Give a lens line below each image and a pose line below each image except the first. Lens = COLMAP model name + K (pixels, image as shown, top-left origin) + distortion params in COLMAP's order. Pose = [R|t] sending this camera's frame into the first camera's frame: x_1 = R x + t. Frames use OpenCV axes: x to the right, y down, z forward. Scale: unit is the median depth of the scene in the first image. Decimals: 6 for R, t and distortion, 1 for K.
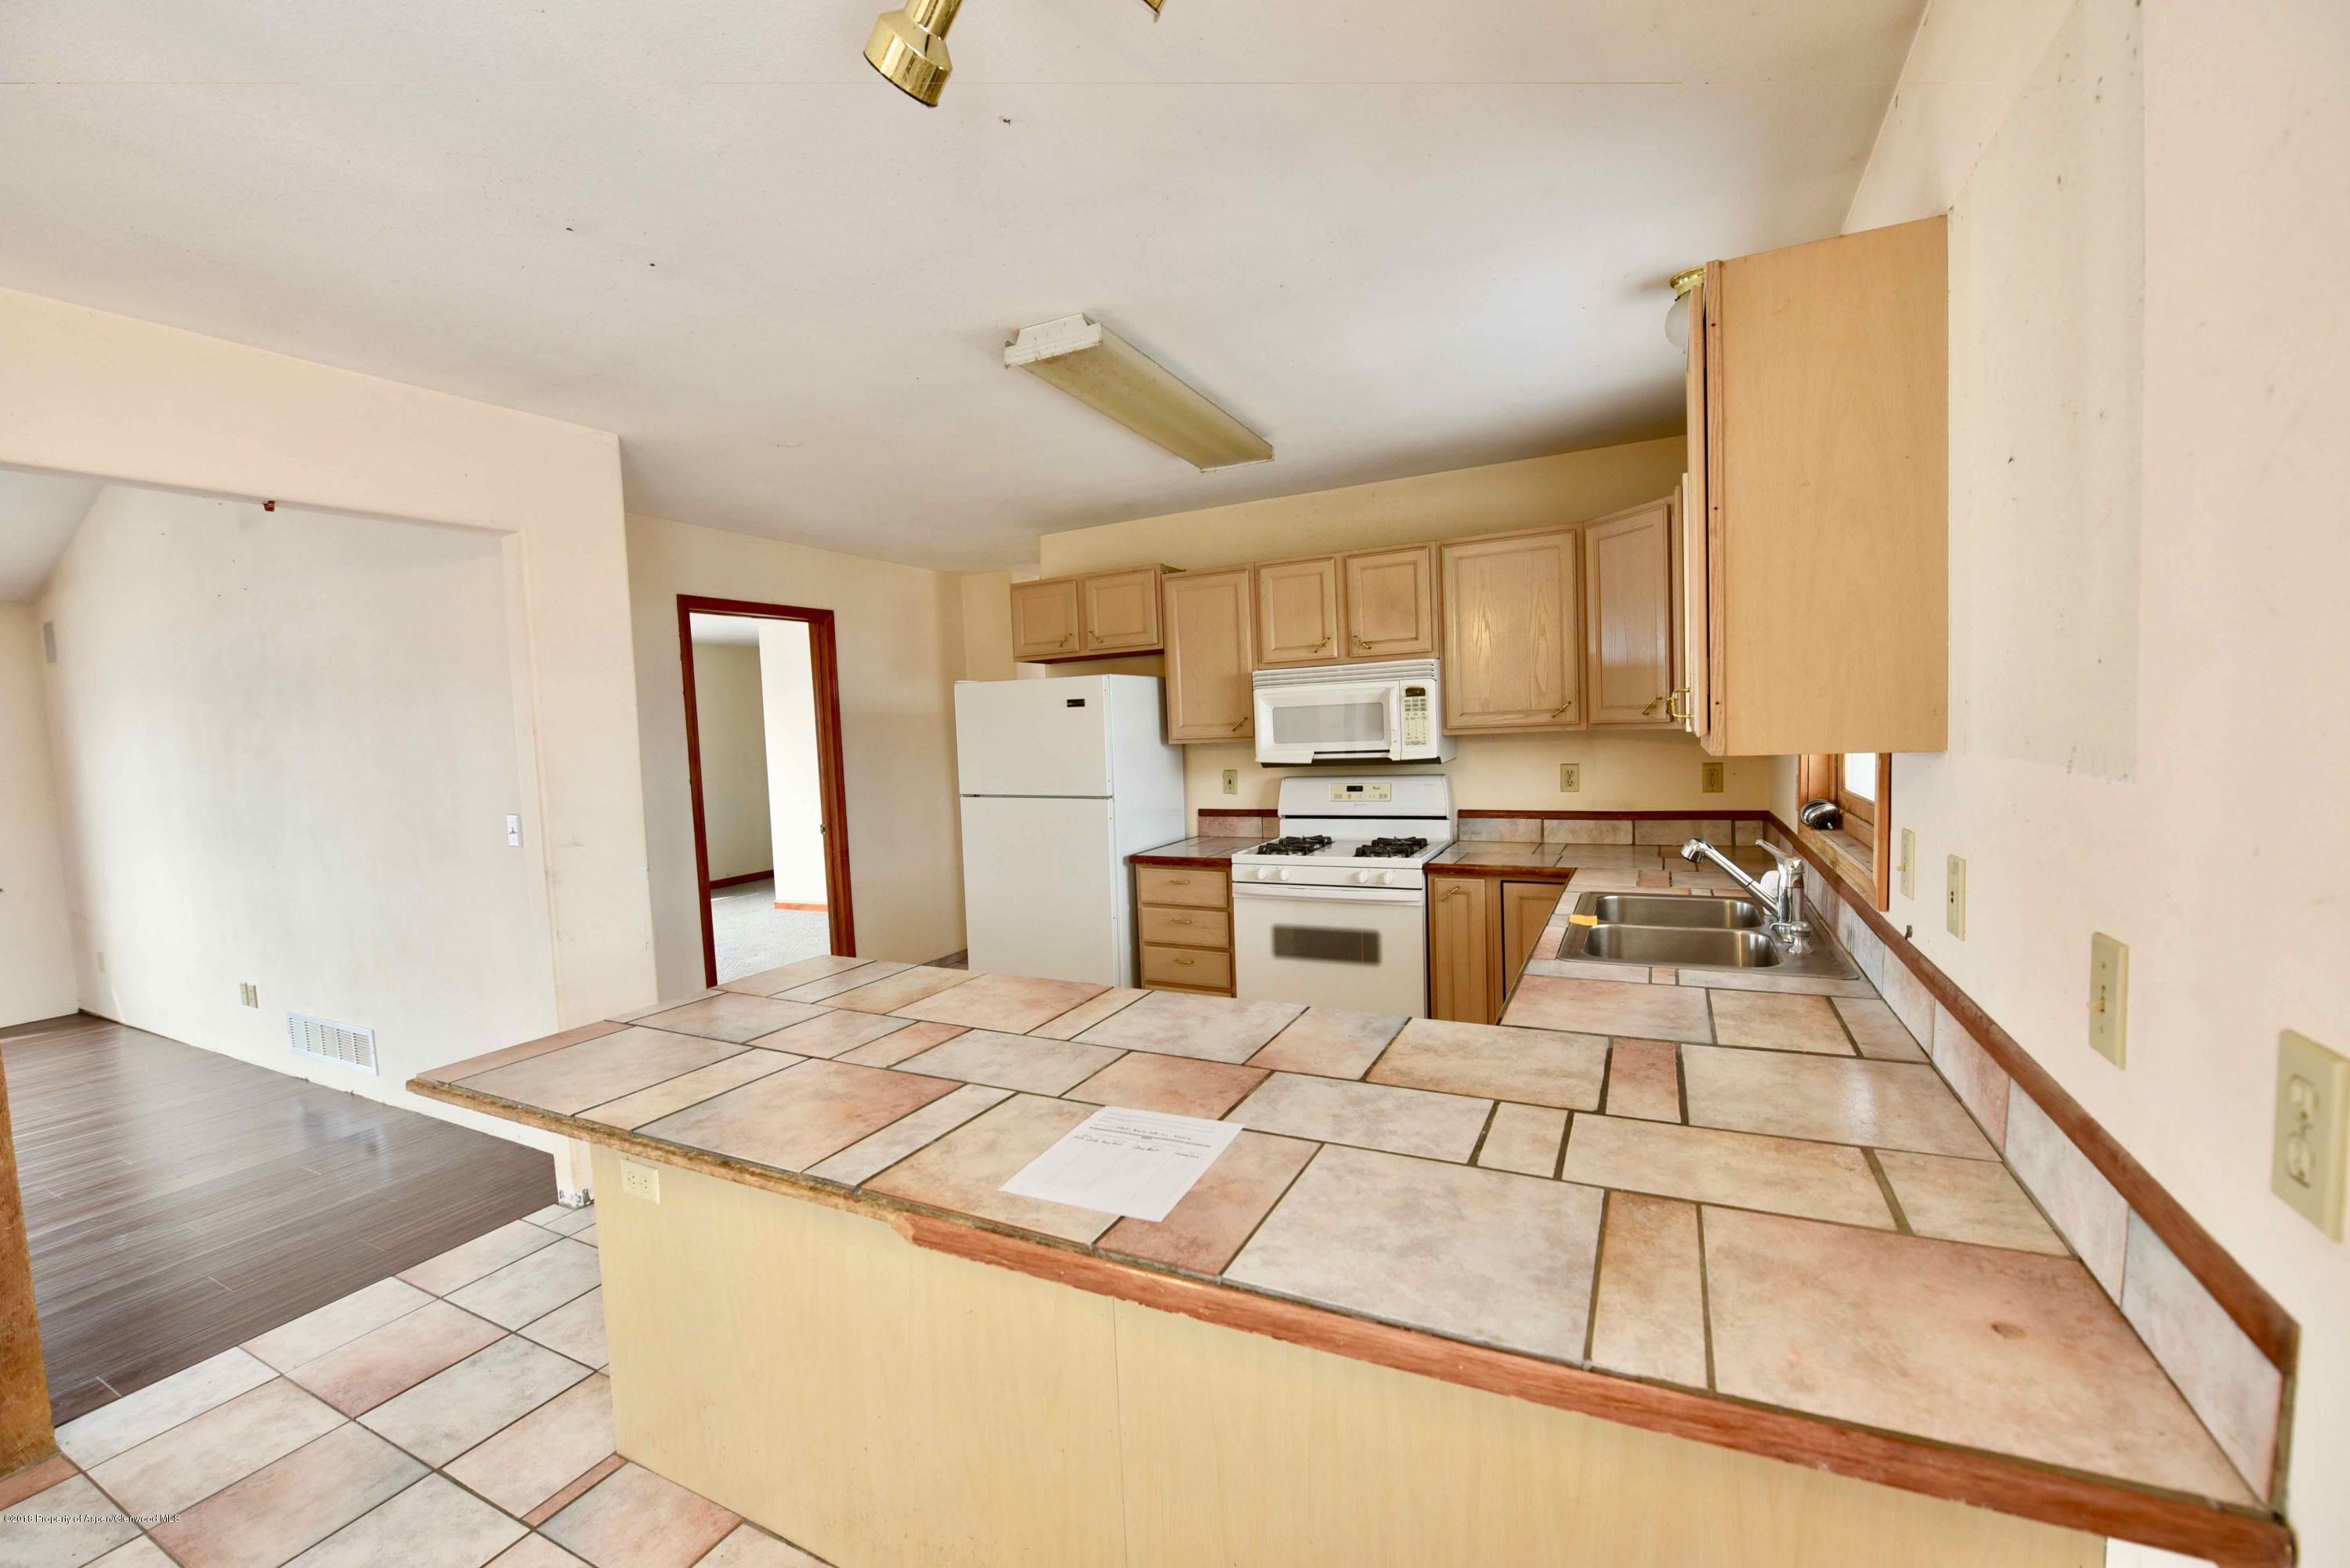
lens RADIAL K [[956.8, 0, 1175.0], [0, 956.8, 784.0], [0, 0, 1]] dist [-0.021788, -0.000223]
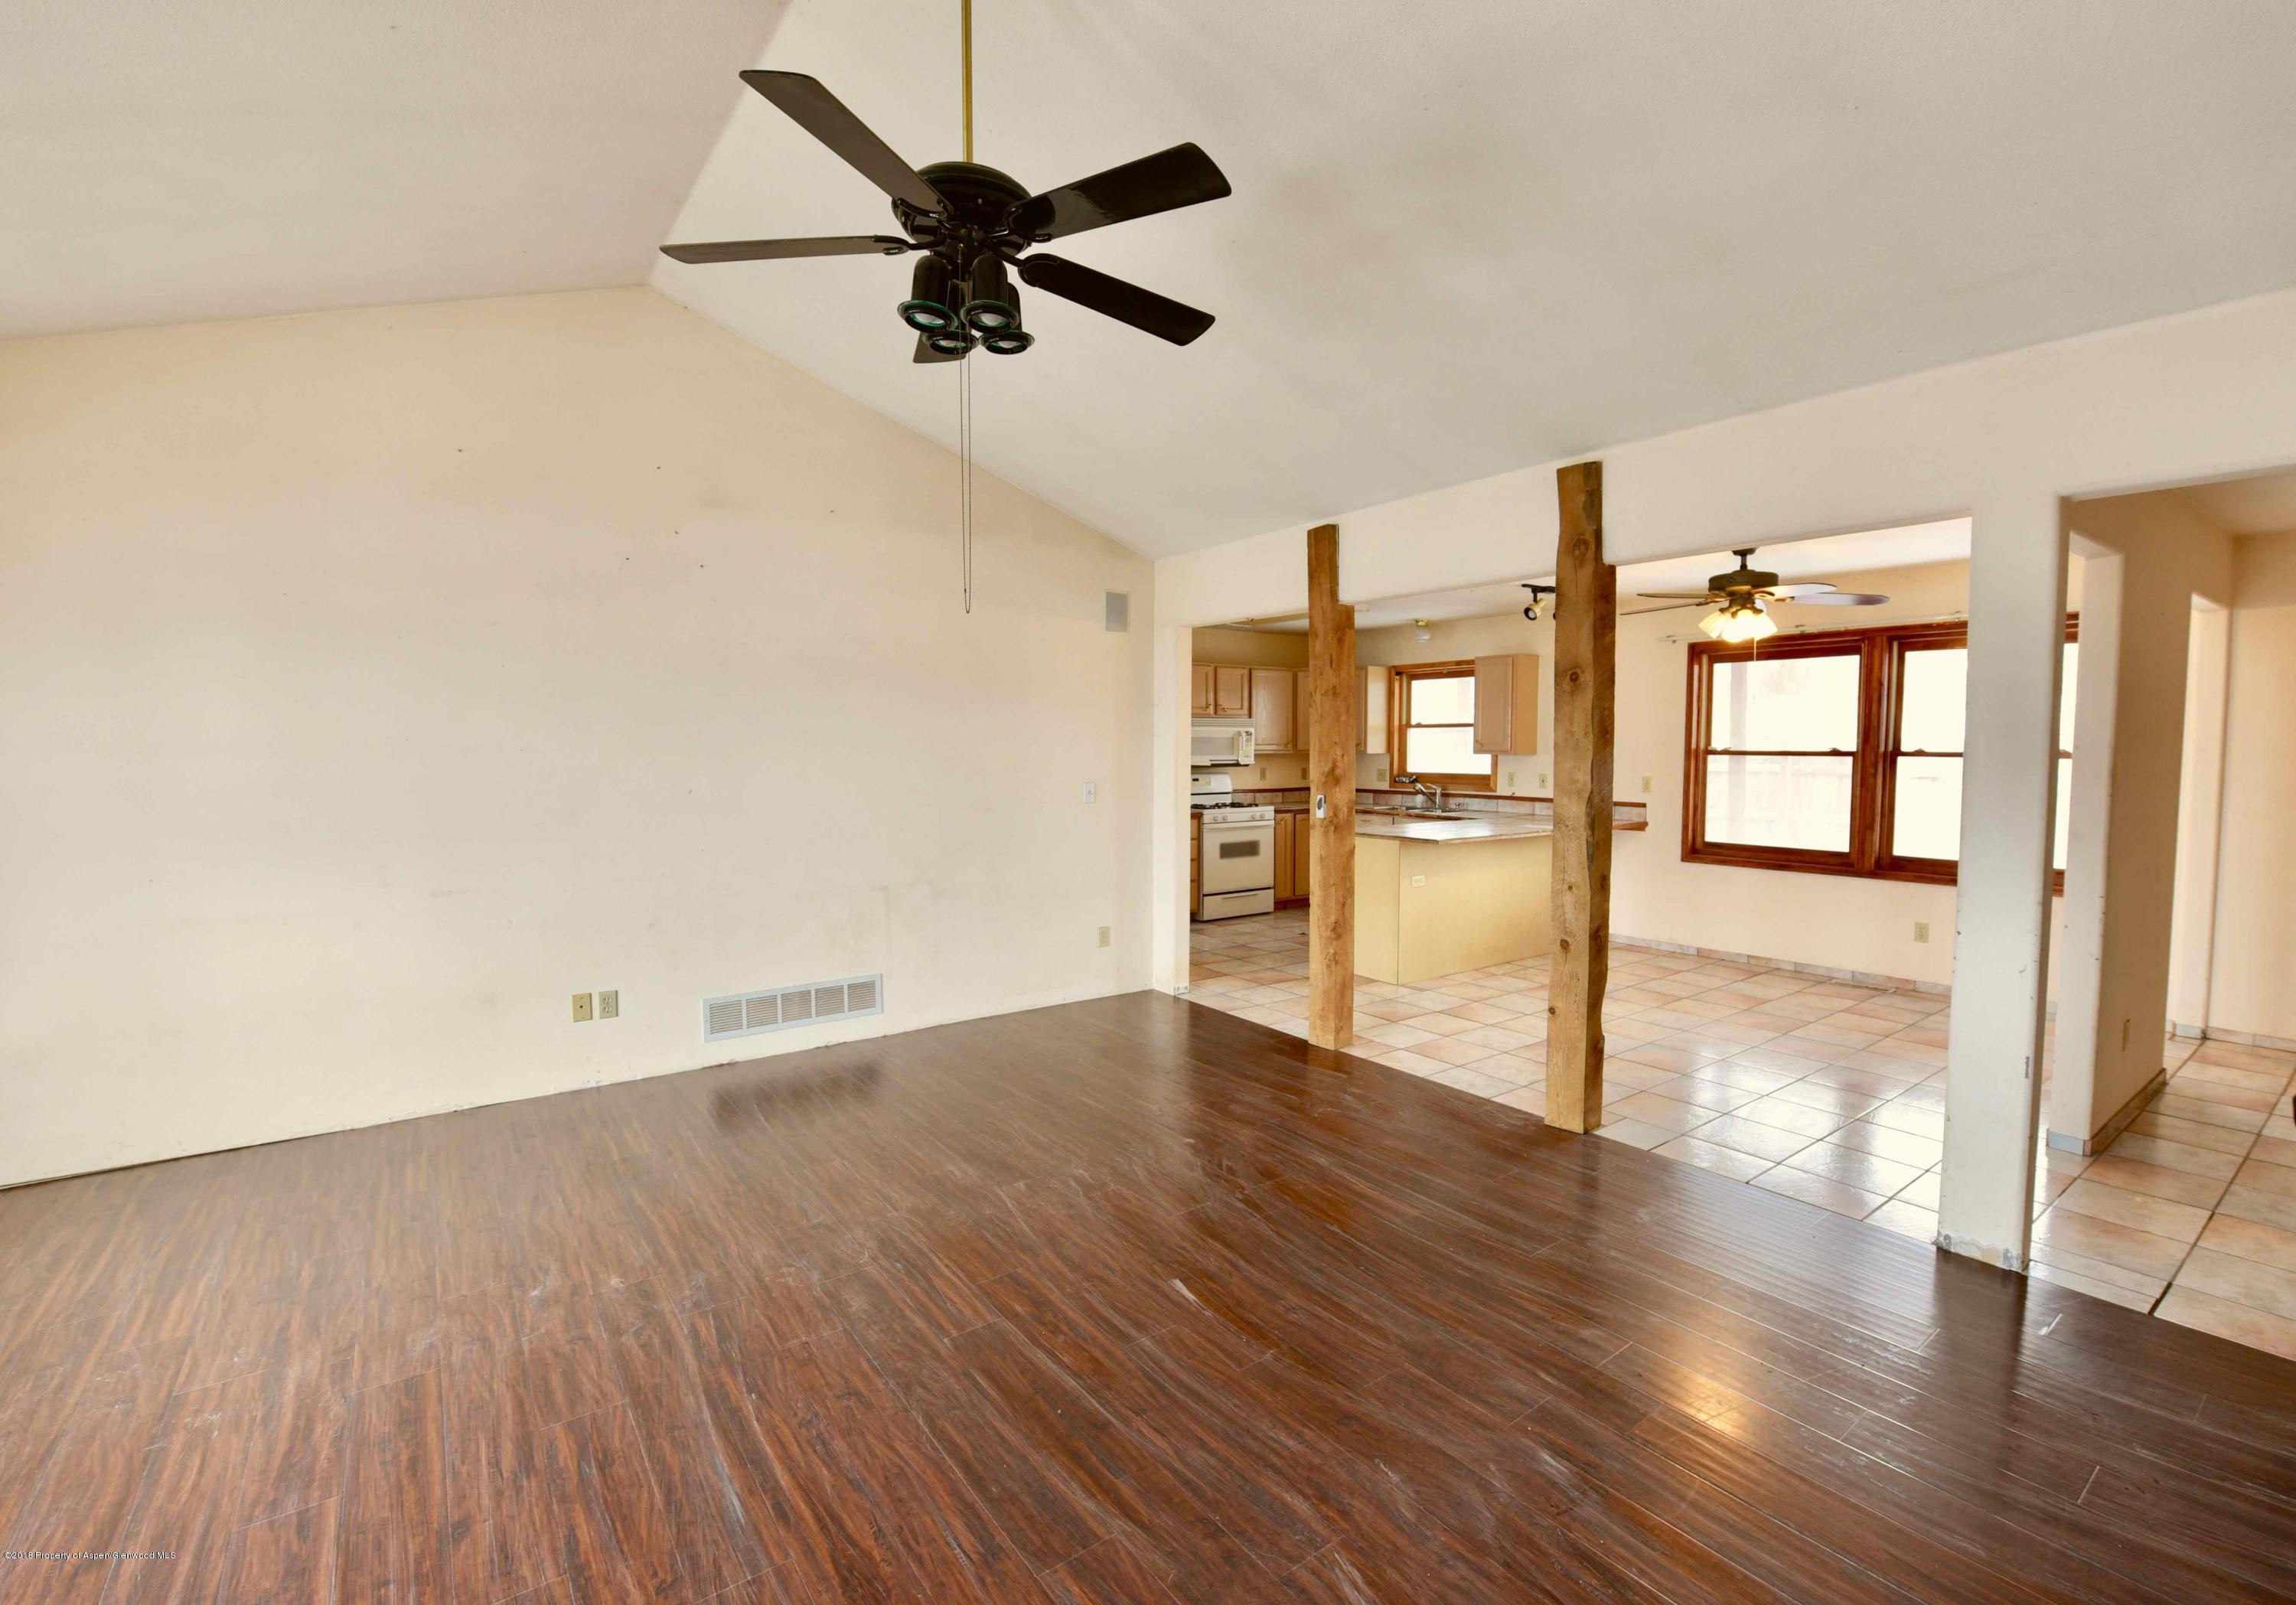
lens RADIAL K [[1026.1, 0, 1202.6], [0, 1026.1, 805.2], [0, 0, 1]] dist [-0.020755, 0.000098]
pose [[0.428019, -0.011815, 0.903693, -1.877960], [0.037676, 0.999279, -0.004780, 0.073966], [-0.902984, 0.036094, 0.428155, 0.085132]]
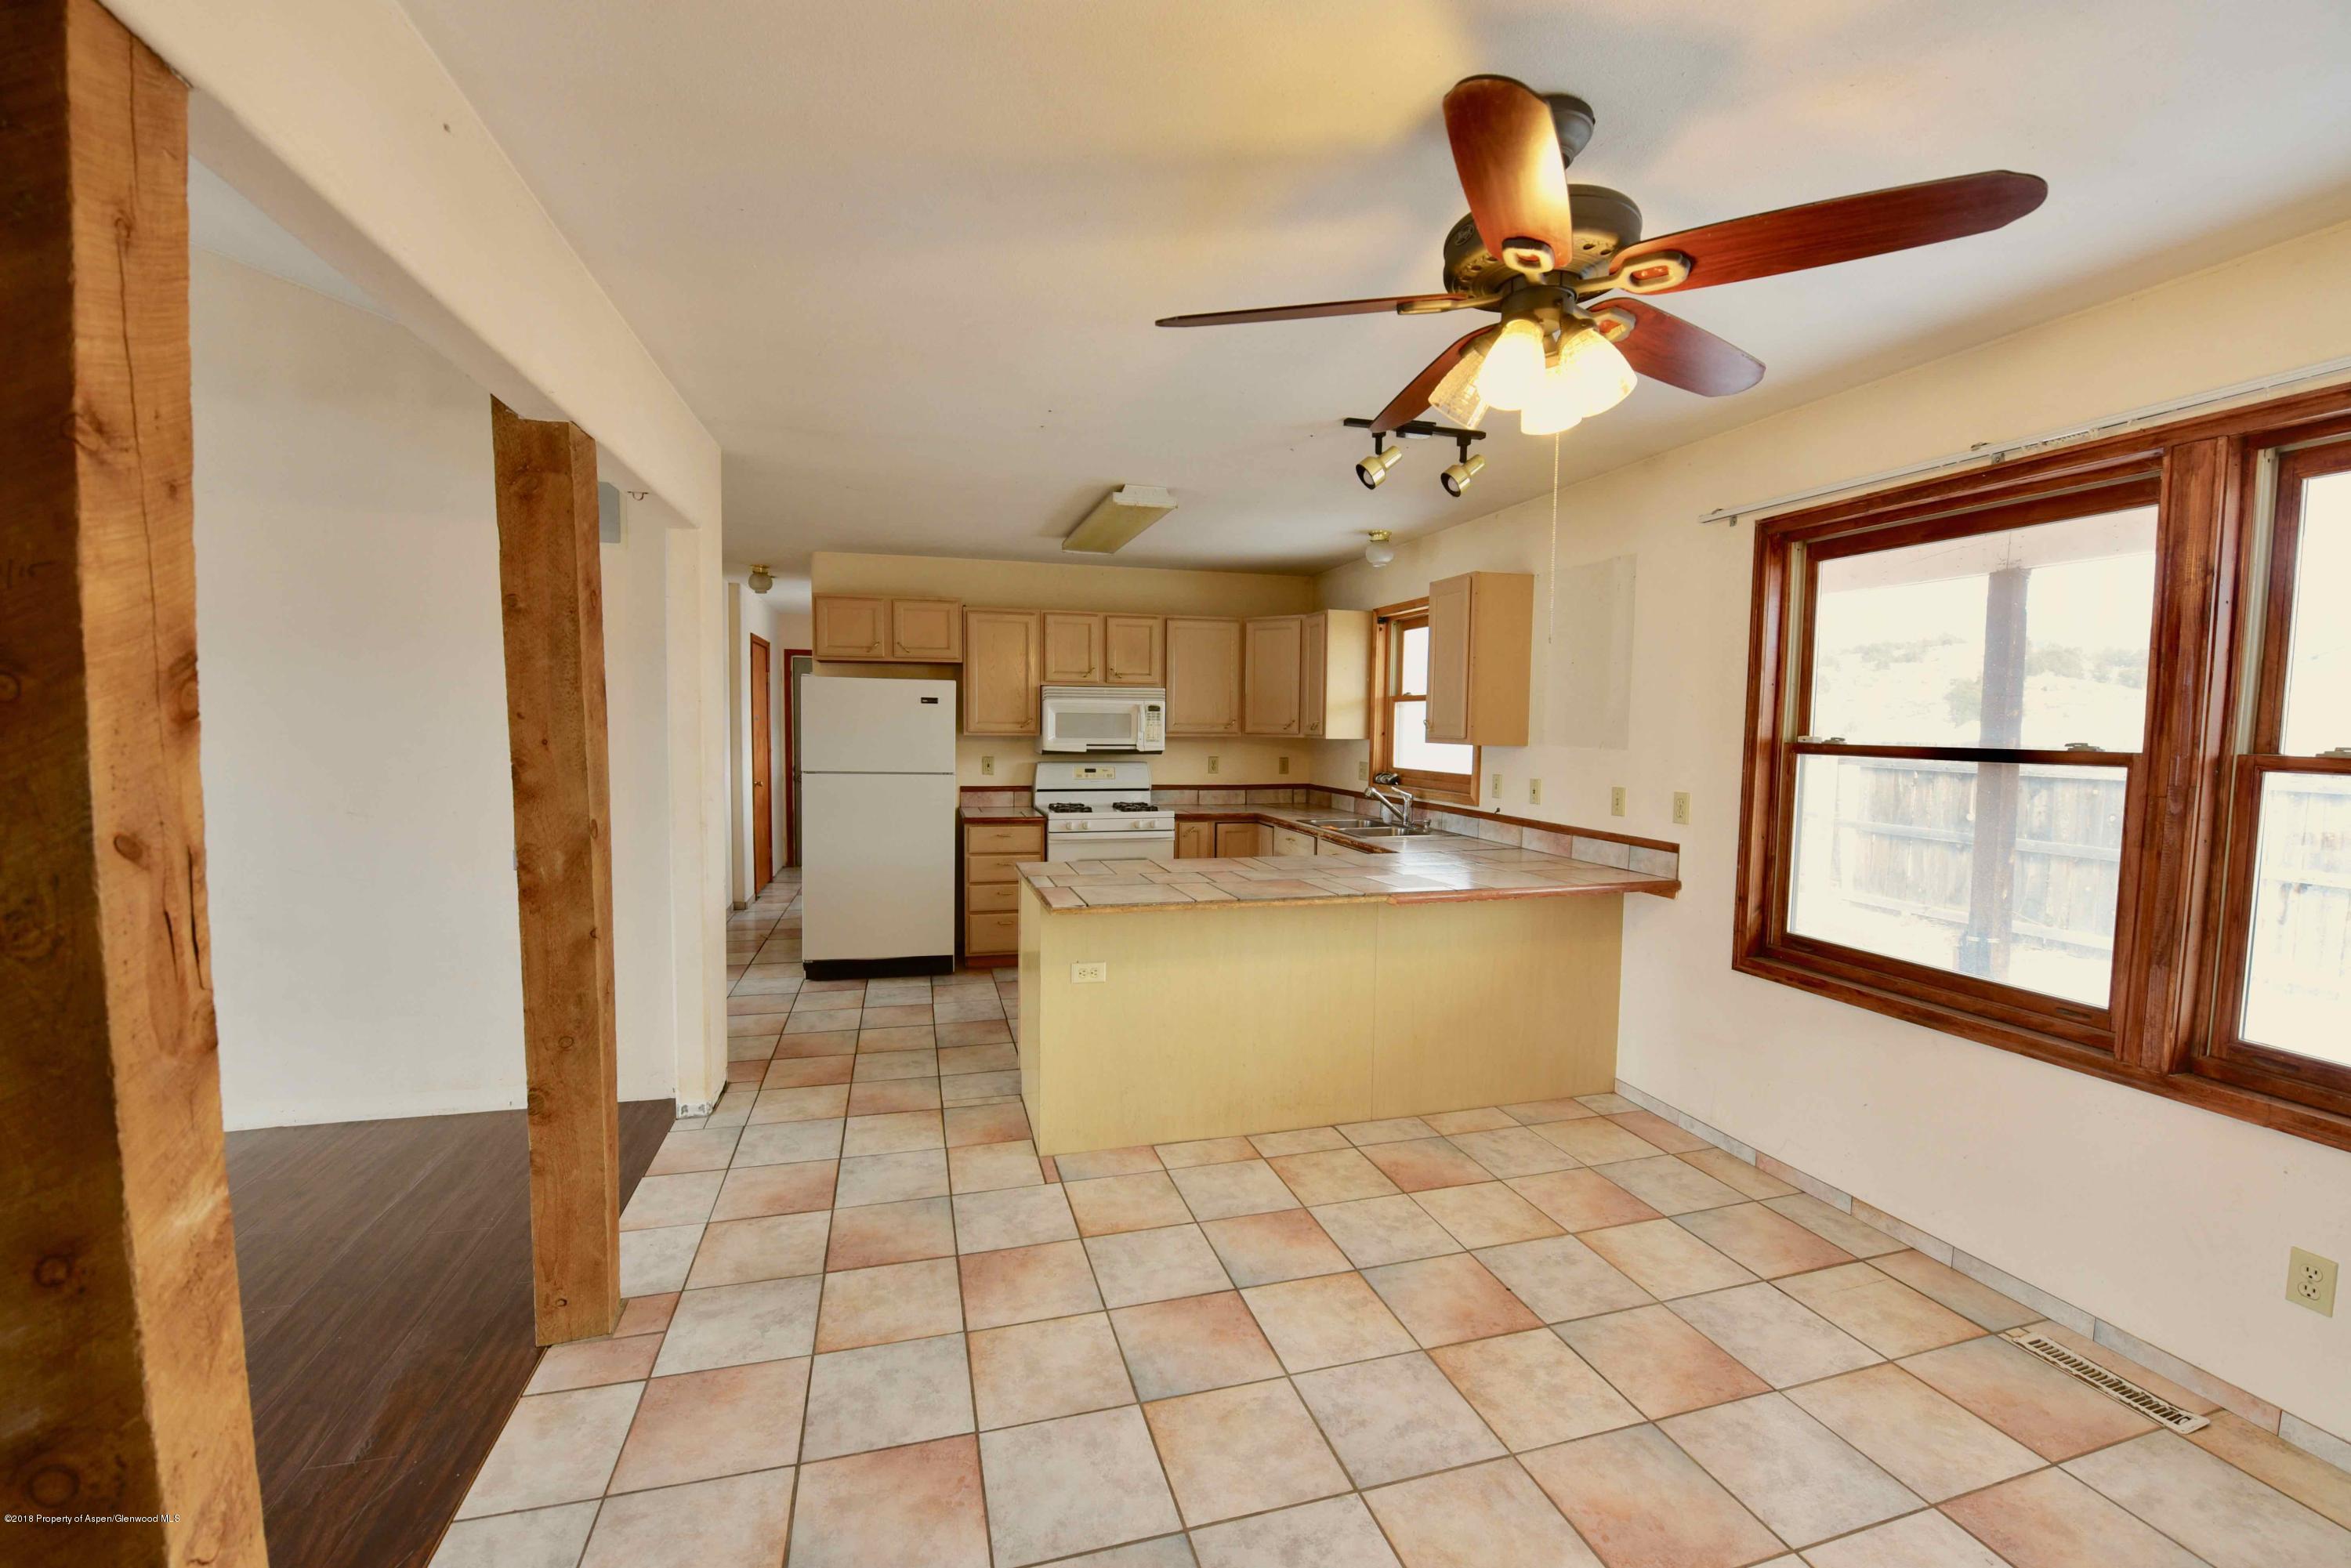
lens RADIAL K [[957.3, 0, 1175.5], [0, 957.3, 784.0], [0, 0, 1]] dist [-0.021788, -0.000223]
pose [[0.734174, 0.006381, 0.678931, -0.778618], [0.000000, 0.999956, -0.009398, 0.043008], [-0.678961, 0.006900, 0.734142, -0.186838]]
